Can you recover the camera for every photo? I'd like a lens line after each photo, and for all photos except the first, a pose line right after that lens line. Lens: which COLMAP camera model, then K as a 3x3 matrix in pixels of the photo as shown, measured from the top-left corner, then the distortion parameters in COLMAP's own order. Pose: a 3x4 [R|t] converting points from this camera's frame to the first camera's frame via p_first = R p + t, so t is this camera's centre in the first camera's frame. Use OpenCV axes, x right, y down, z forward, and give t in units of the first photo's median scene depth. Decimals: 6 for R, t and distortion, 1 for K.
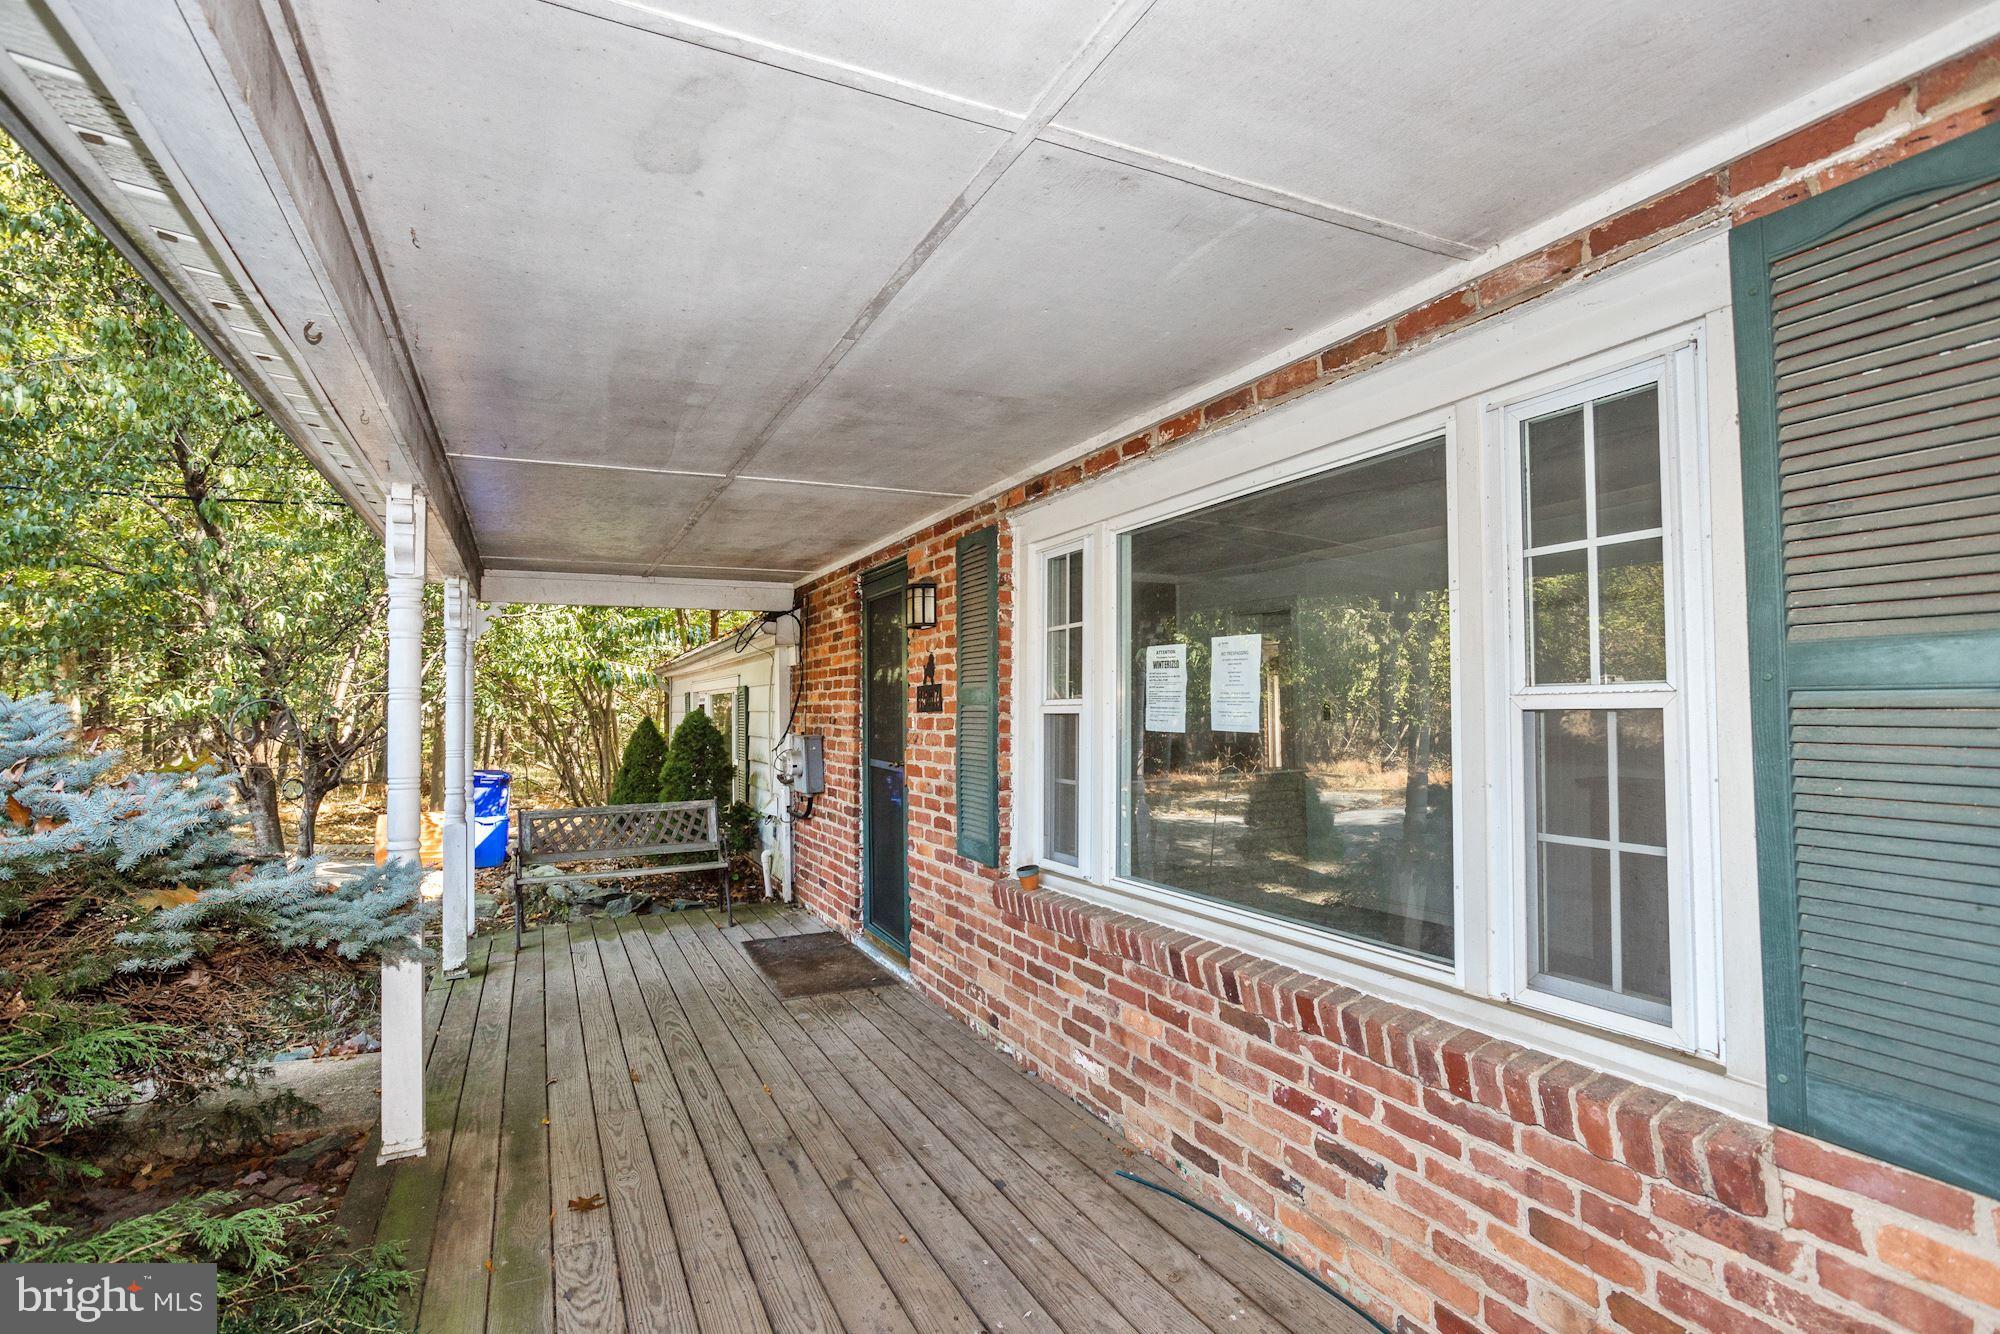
lens RADIAL K [[962.0, 0, 985.1], [0, 962.0, 661.8], [0, 0, 1]] dist [-0.052827, 0.034875]
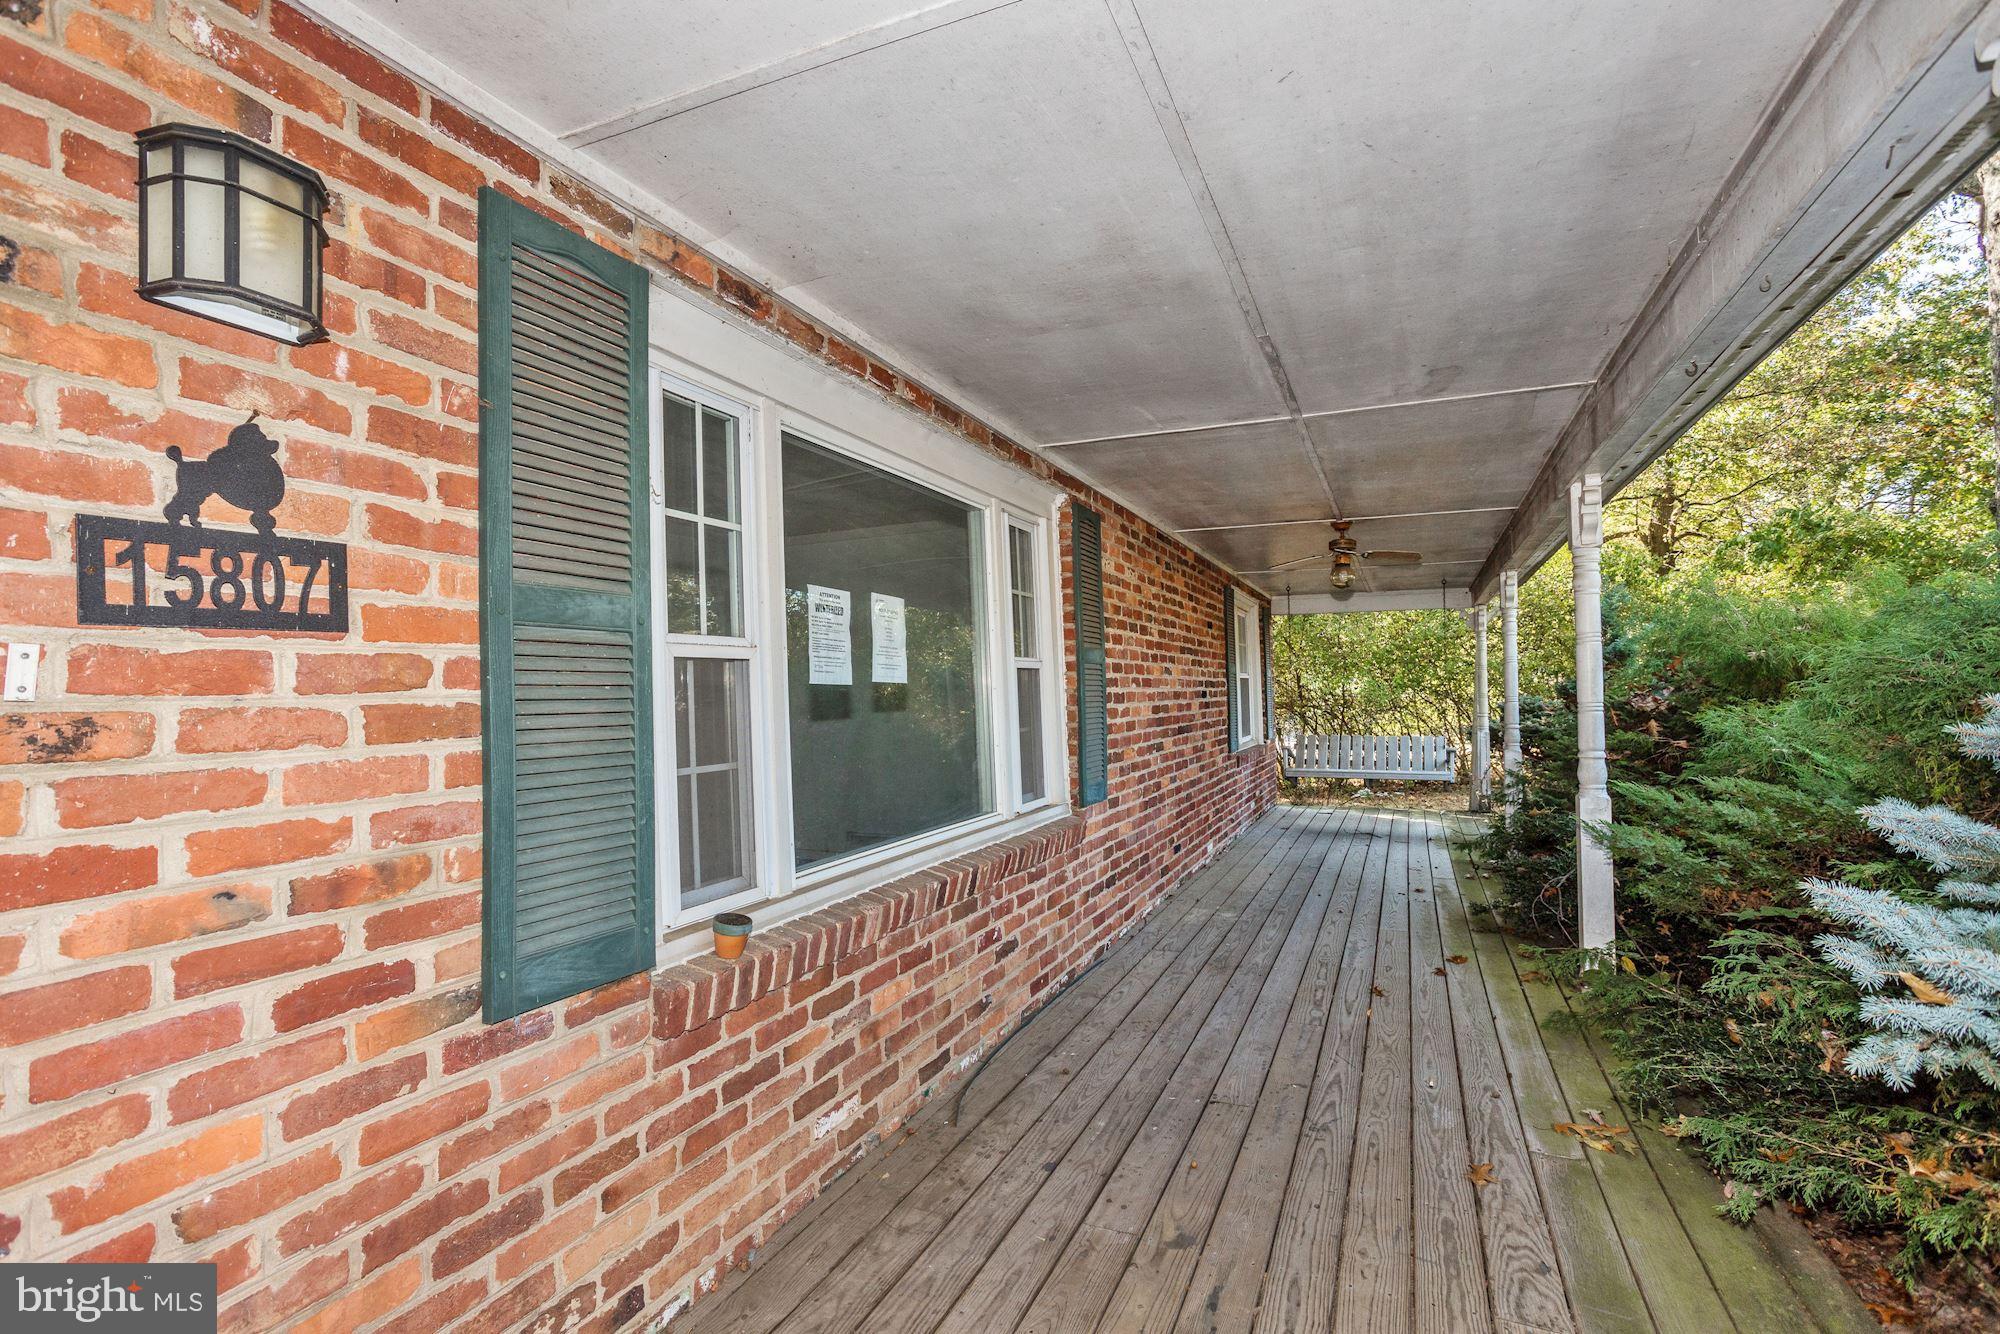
lens RADIAL K [[962.0, 0, 985.1], [0, 962.0, 661.8], [0, 0, 1]] dist [-0.052827, 0.034875]
pose [[-0.652230, 0.046373, 0.756601, -0.575024], [-0.012249, 0.997352, -0.071688, 0.112589], [-0.757922, -0.056024, -0.649935, 1.452982]]
